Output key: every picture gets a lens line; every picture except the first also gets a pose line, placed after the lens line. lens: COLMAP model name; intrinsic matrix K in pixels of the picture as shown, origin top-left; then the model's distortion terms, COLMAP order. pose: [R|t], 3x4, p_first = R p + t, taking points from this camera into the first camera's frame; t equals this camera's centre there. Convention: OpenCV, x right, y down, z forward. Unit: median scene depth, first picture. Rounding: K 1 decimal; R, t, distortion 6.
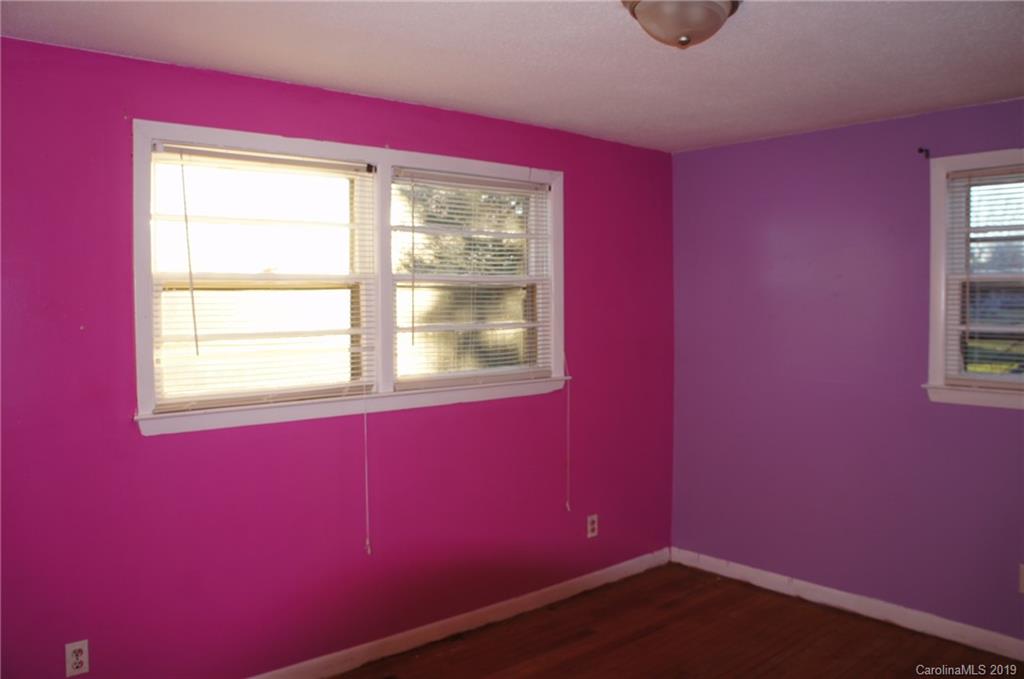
lens RADIAL K [[820.6, 0, 512.0], [0, 820.6, 339.5], [0, 0, 1]] dist [-0.173148, 0.148228]
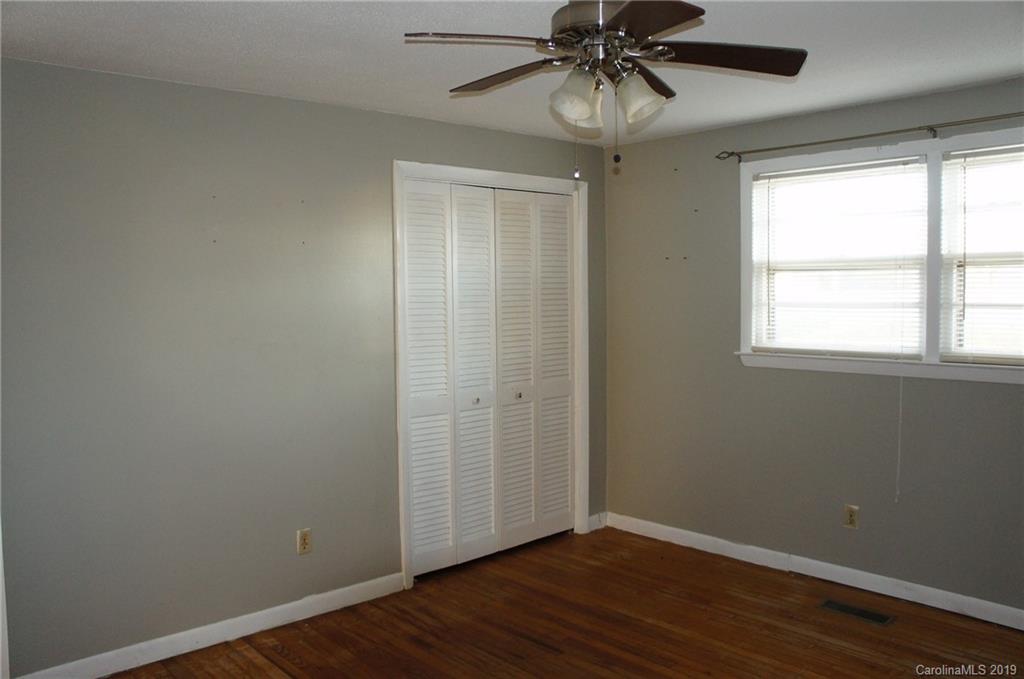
lens RADIAL K [[820.6, 0, 512.0], [0, 820.6, 339.5], [0, 0, 1]] dist [-0.173148, 0.148228]
pose [[0.008593, 0.067903, -0.997655, 1.085517], [-0.034517, 0.997117, 0.067569, -0.020717], [0.999367, 0.033855, 0.010912, 0.516657]]
